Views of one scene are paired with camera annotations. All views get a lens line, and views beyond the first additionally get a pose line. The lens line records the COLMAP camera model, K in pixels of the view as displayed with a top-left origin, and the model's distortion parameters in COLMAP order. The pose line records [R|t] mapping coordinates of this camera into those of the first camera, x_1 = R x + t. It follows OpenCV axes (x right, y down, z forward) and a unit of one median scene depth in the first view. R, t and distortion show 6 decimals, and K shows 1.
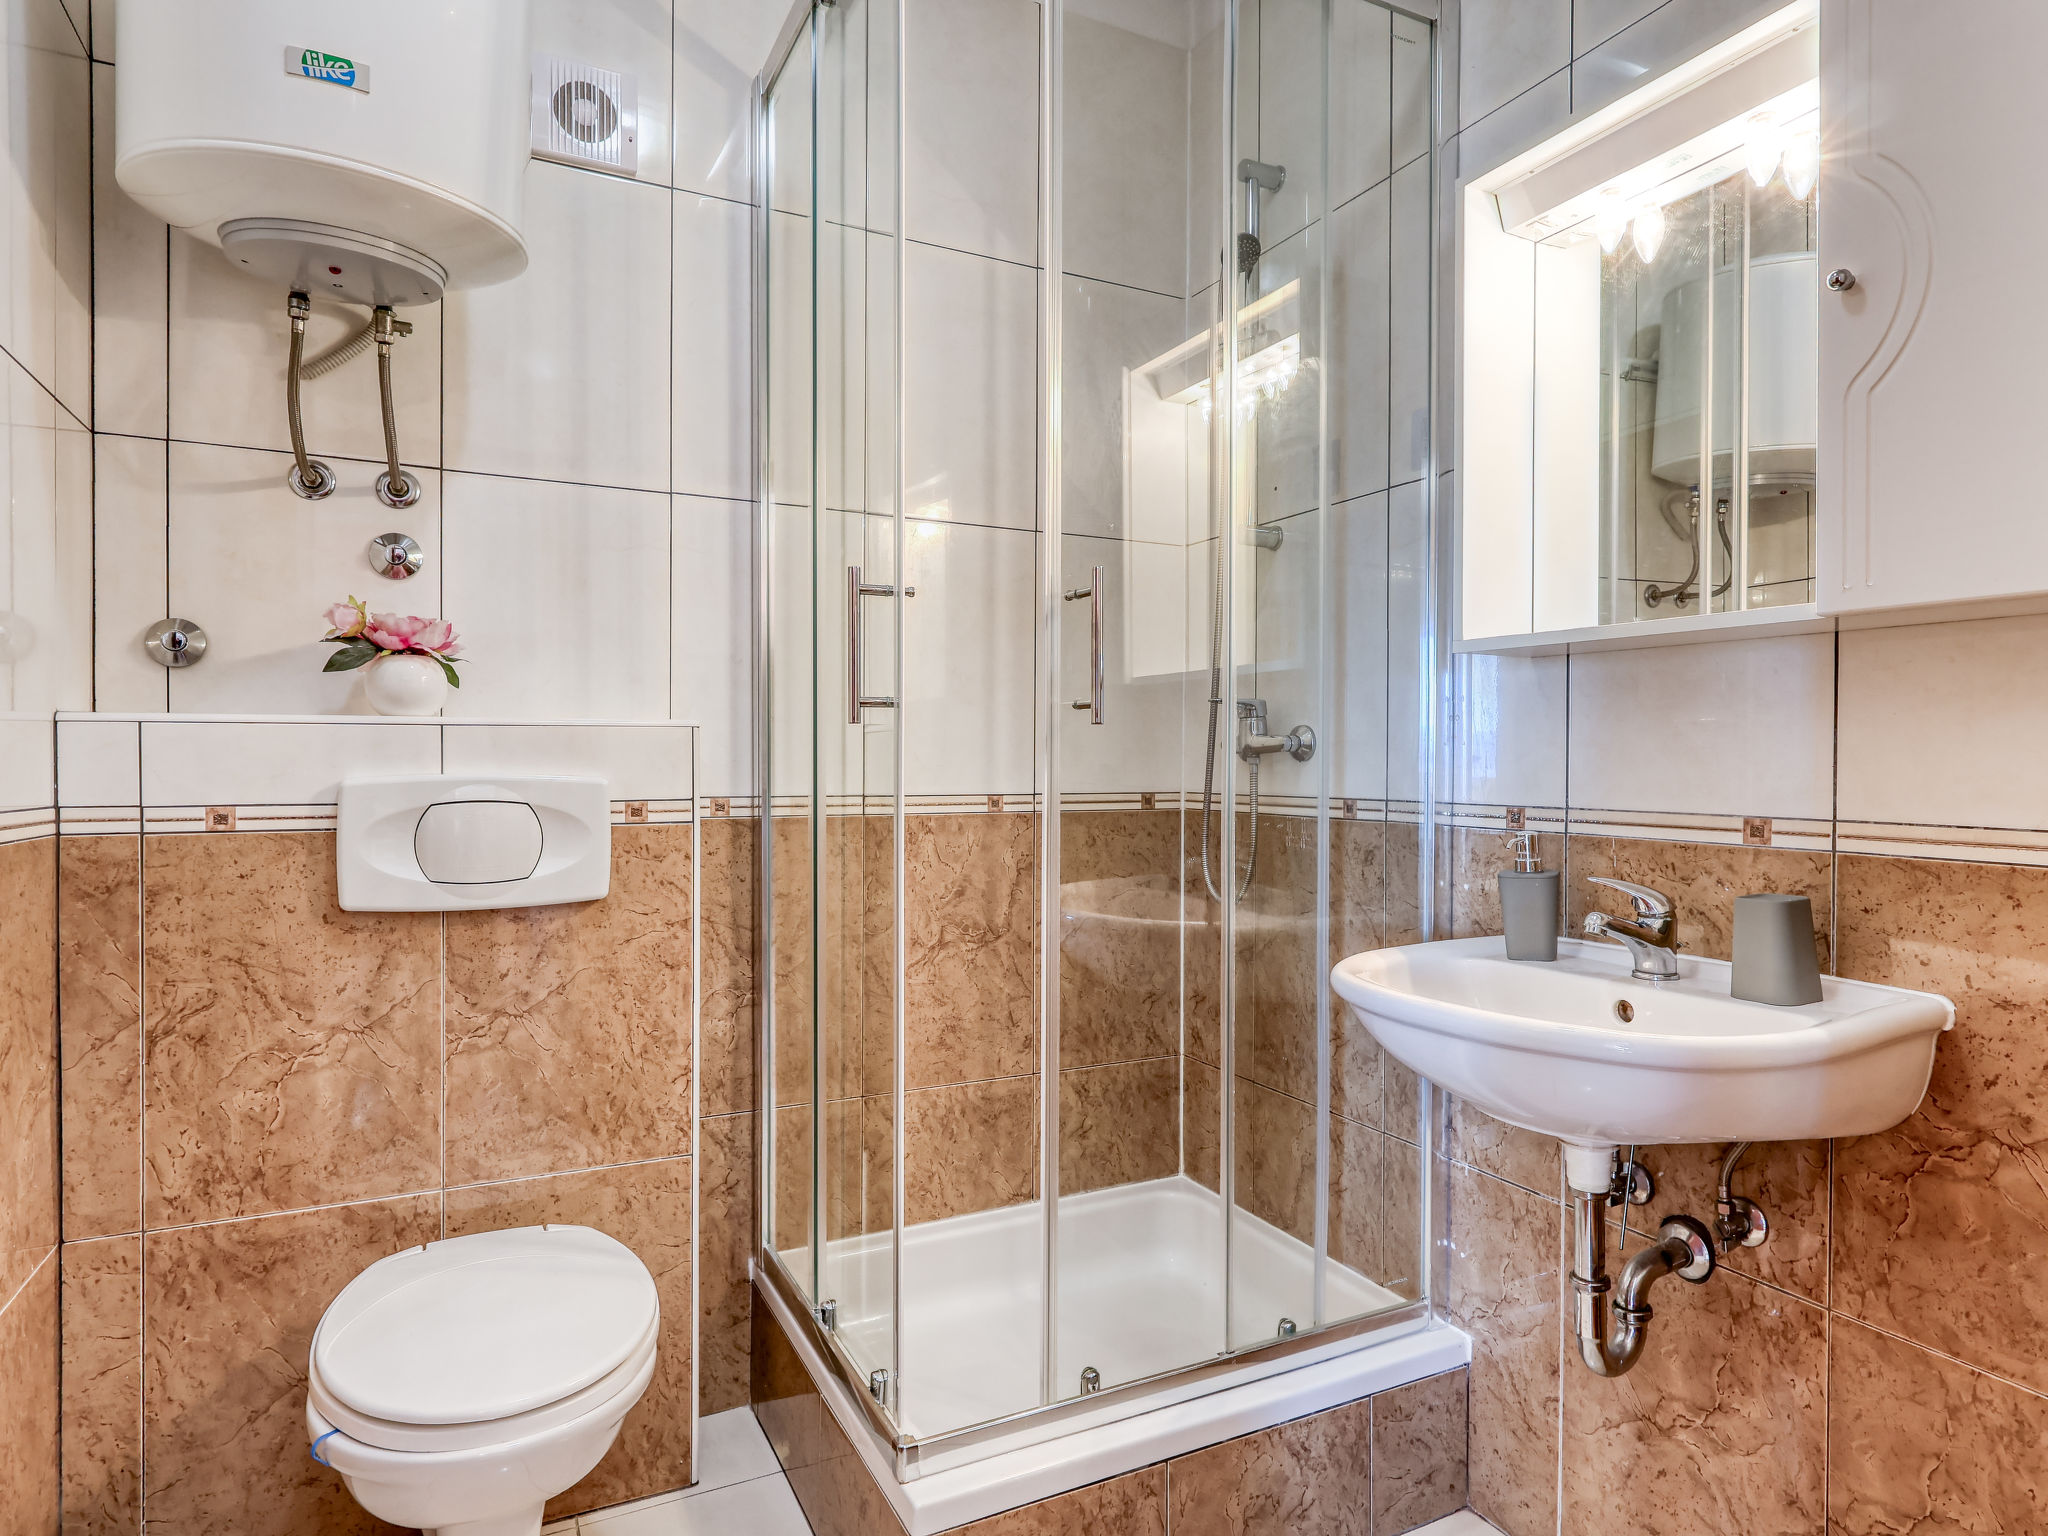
lens RADIAL K [[1157.2, 0, 963.8], [0, 1157.2, 762.0], [0, 0, 1]] dist [-0.001180, -0.000412]
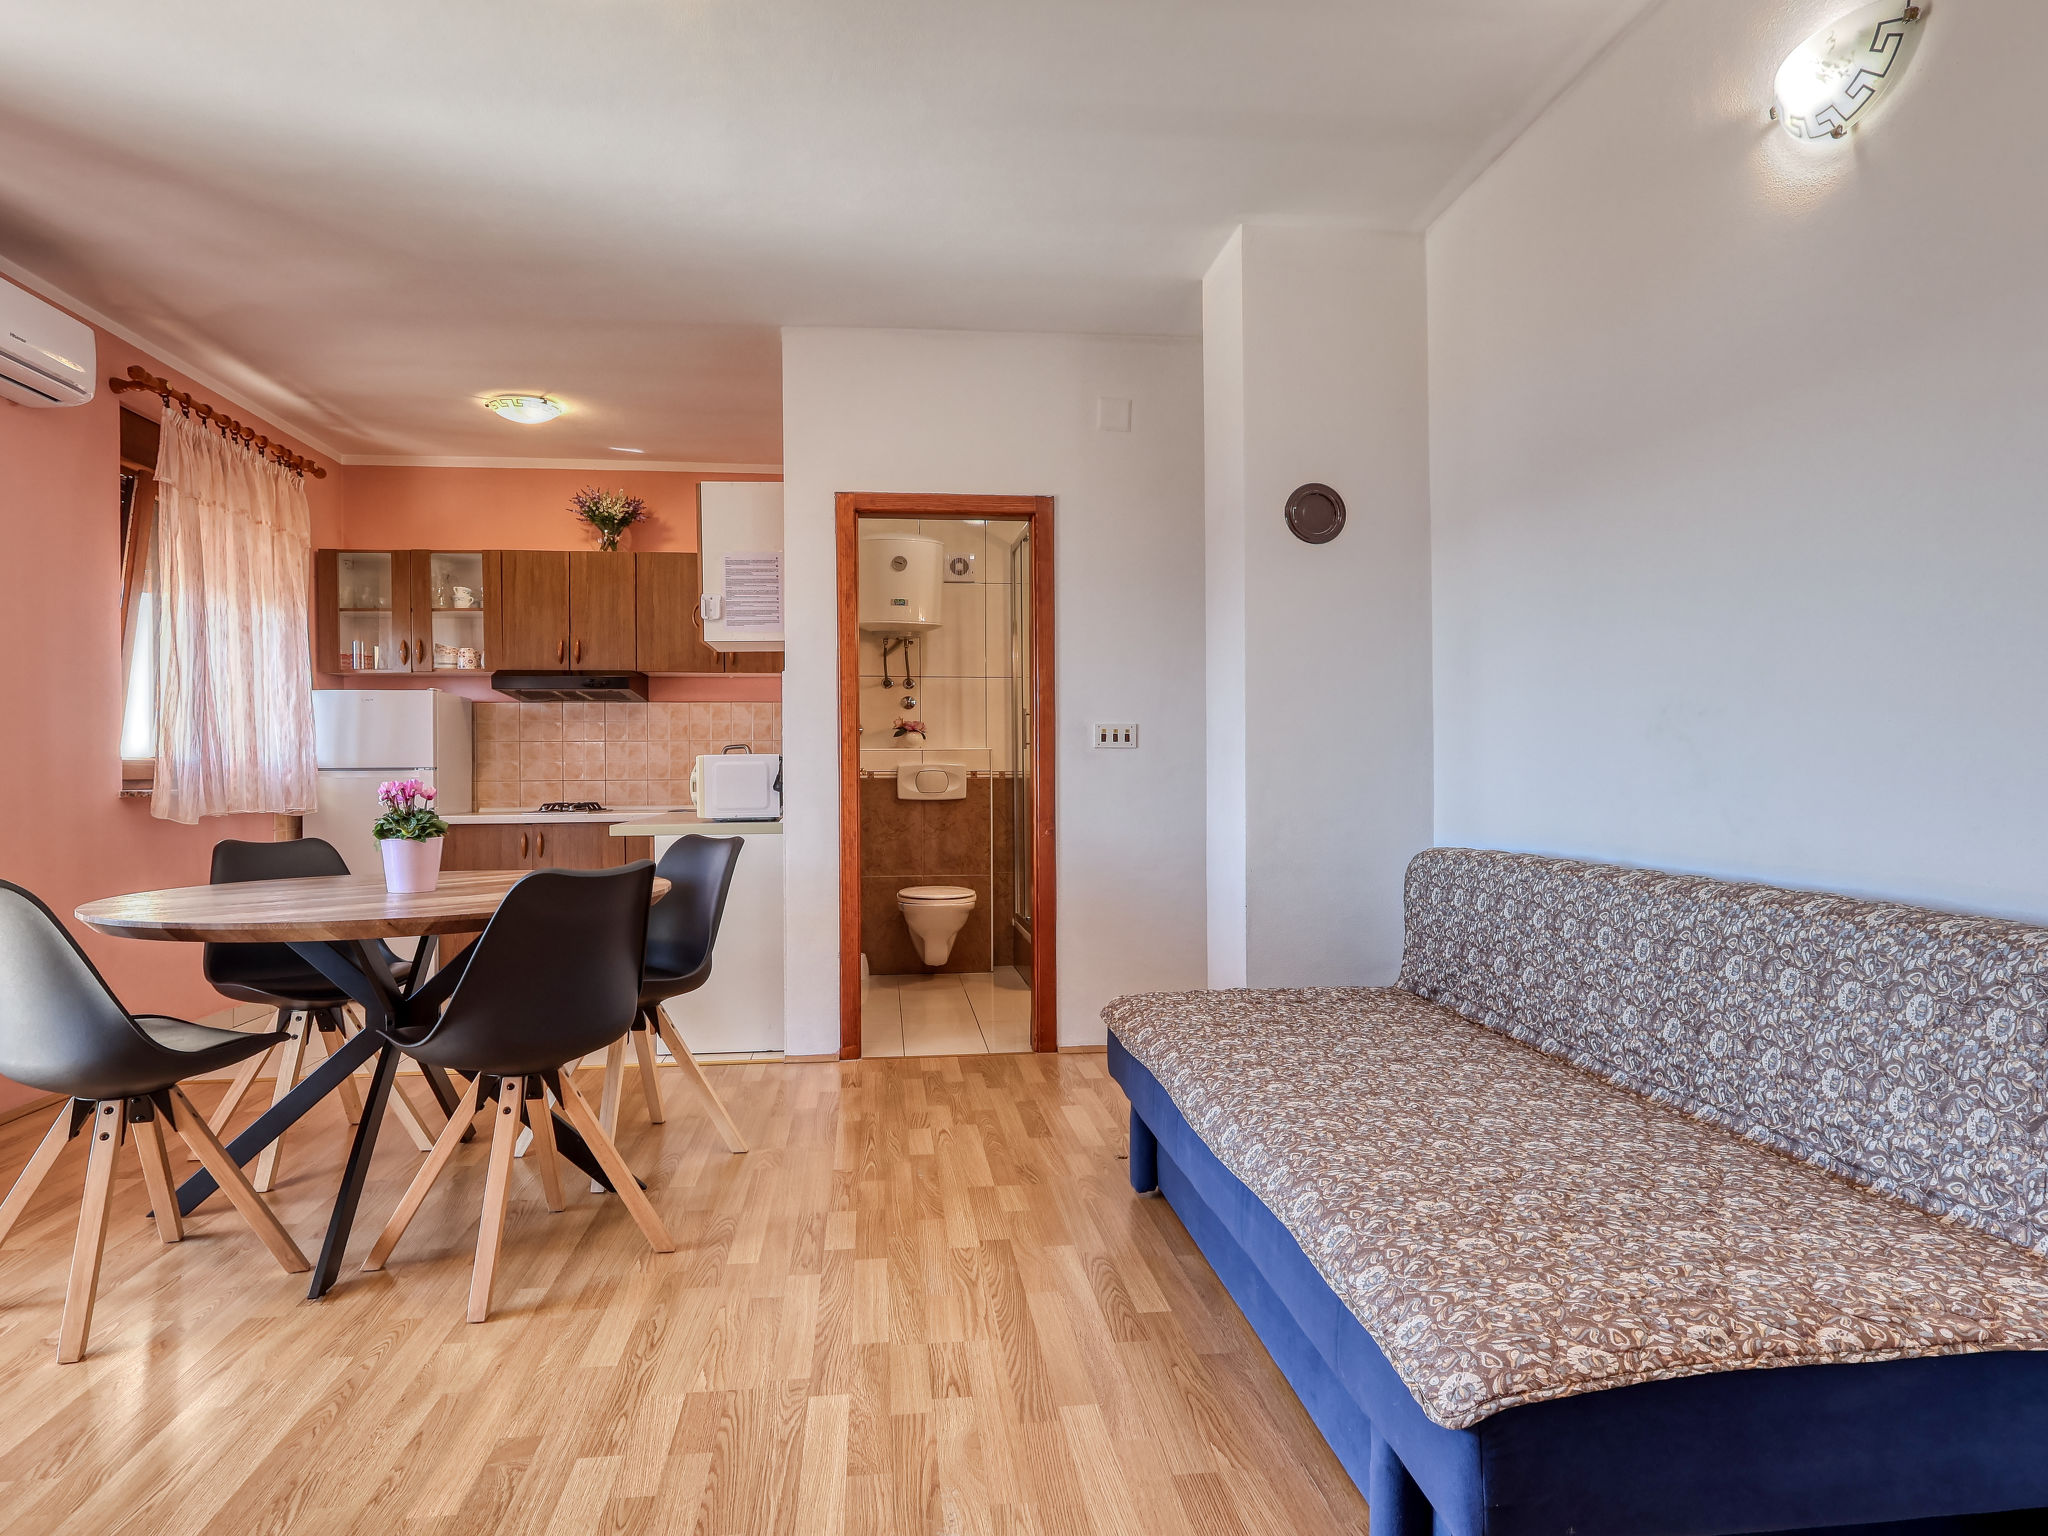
lens RADIAL K [[1225.6, 0, 1111.5], [0, 1225.6, 772.5], [0, 0, 1]] dist [-0.001777, 0.002105]
pose [[0.971059, -0.008398, -0.238692, 1.093139], [0.008953, 0.999959, 0.001242, 0.040095], [0.238672, -0.003343, 0.971095, -2.712761]]
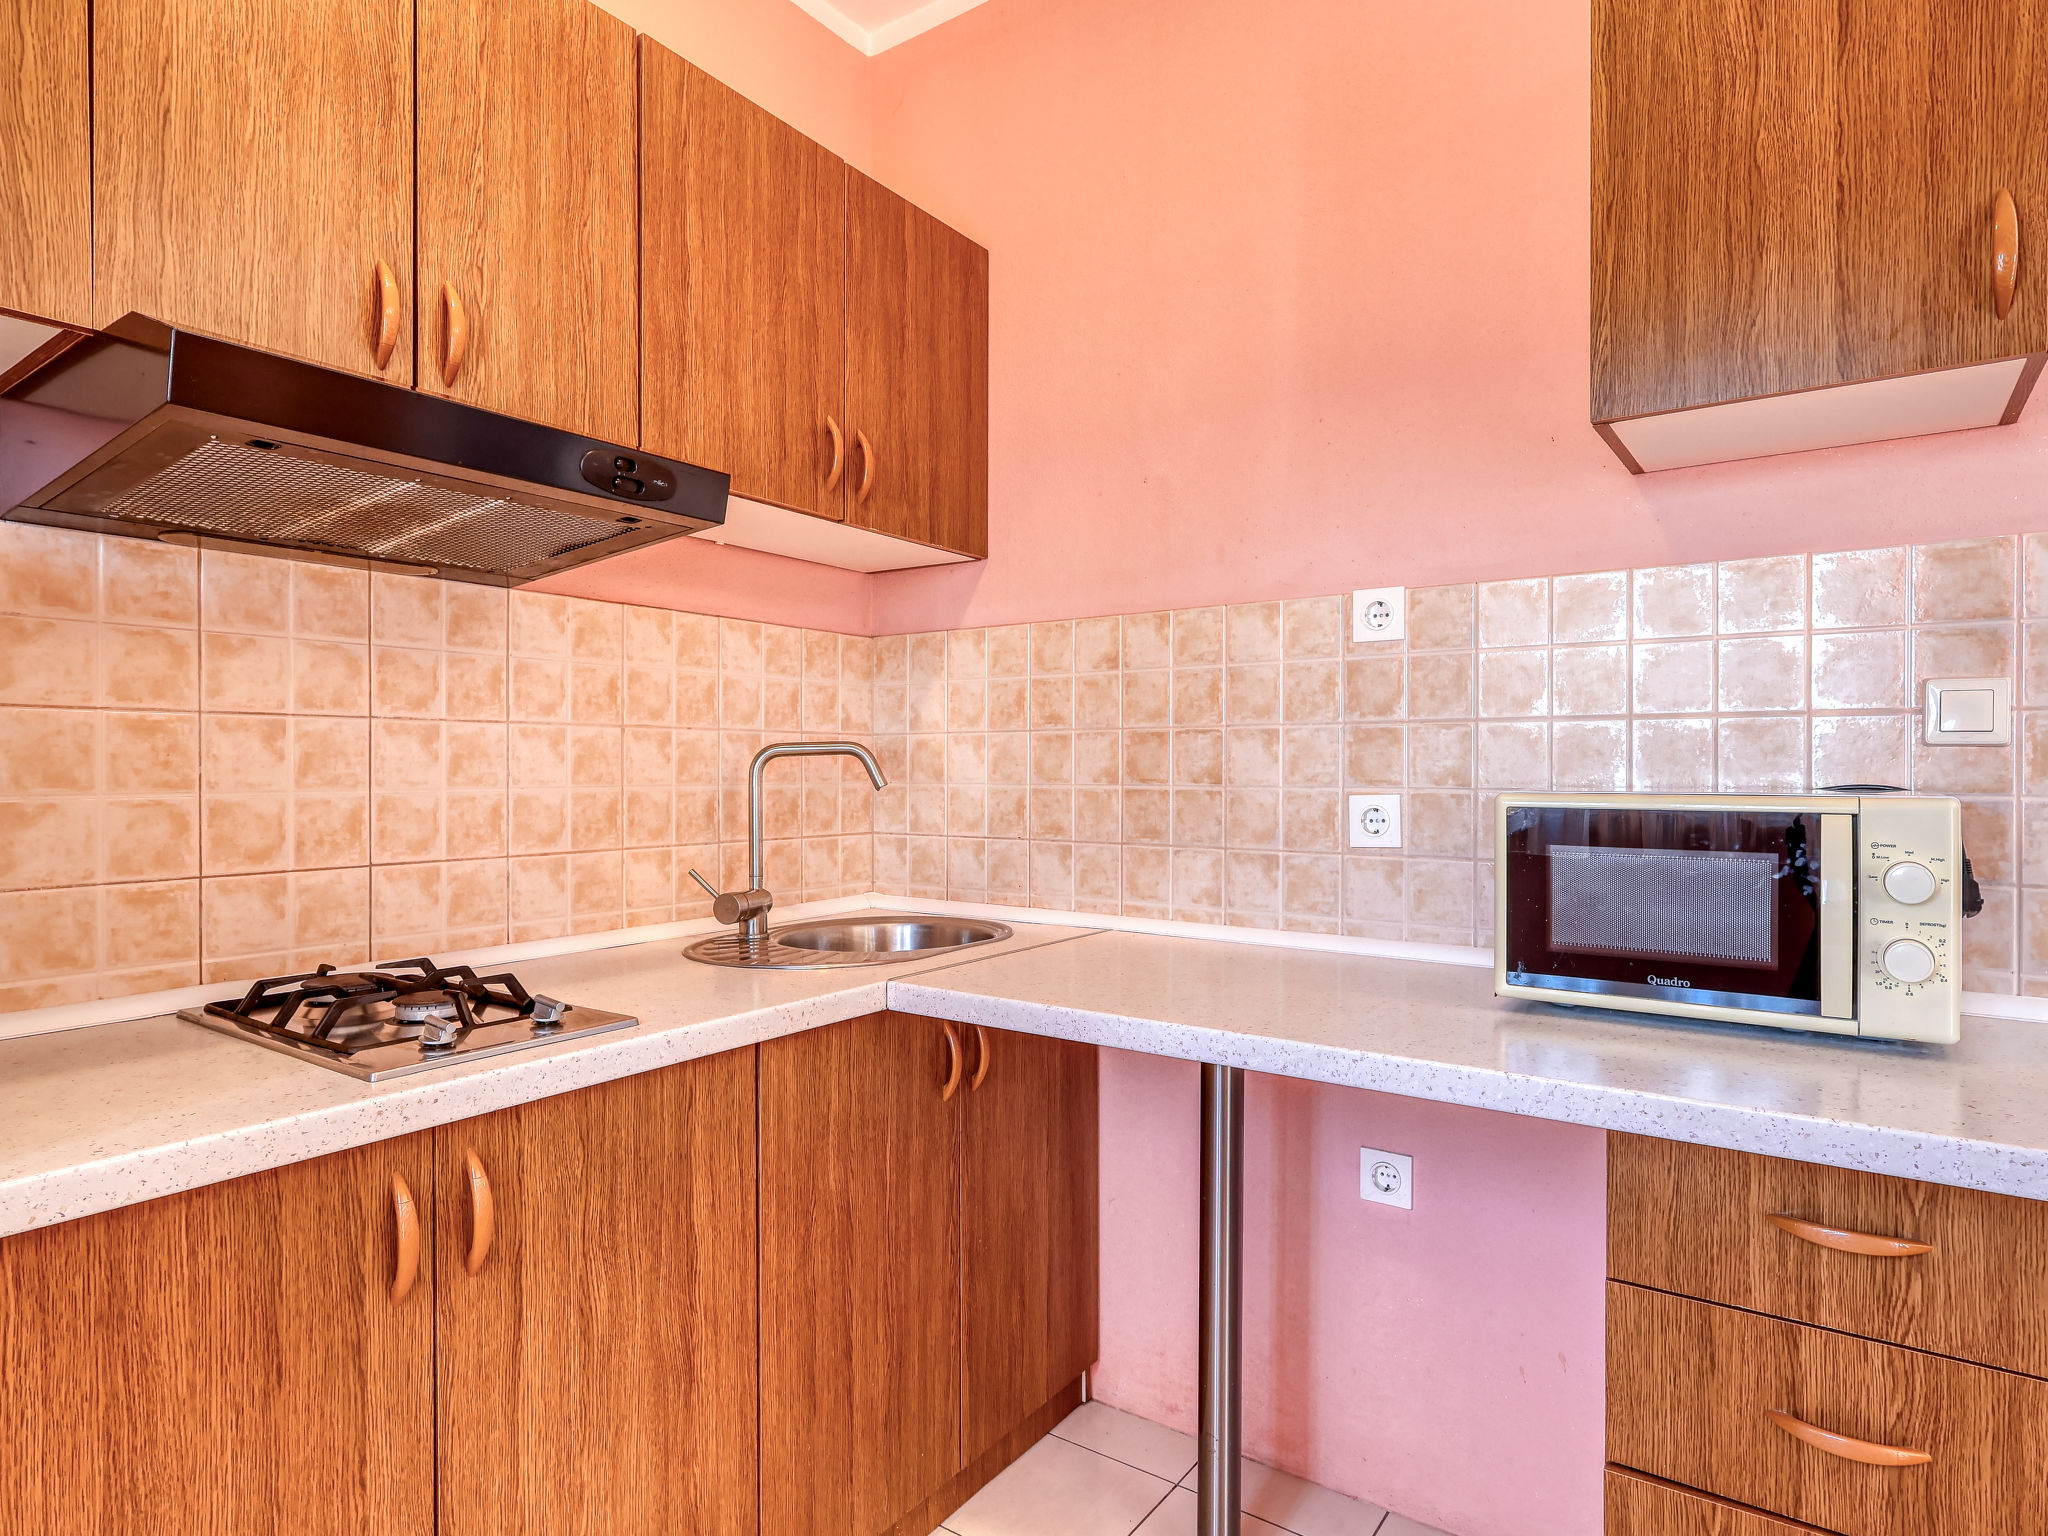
lens RADIAL K [[1157.2, 0, 998.3], [0, 1157.2, 772.5], [0, 0, 1]] dist [-0.001180, -0.000412]
pose [[0.865344, -0.003709, 0.501165, -1.424263], [0.001217, 0.999985, 0.005300, -0.026516], [-0.501177, -0.003976, 0.865336, -0.425362]]
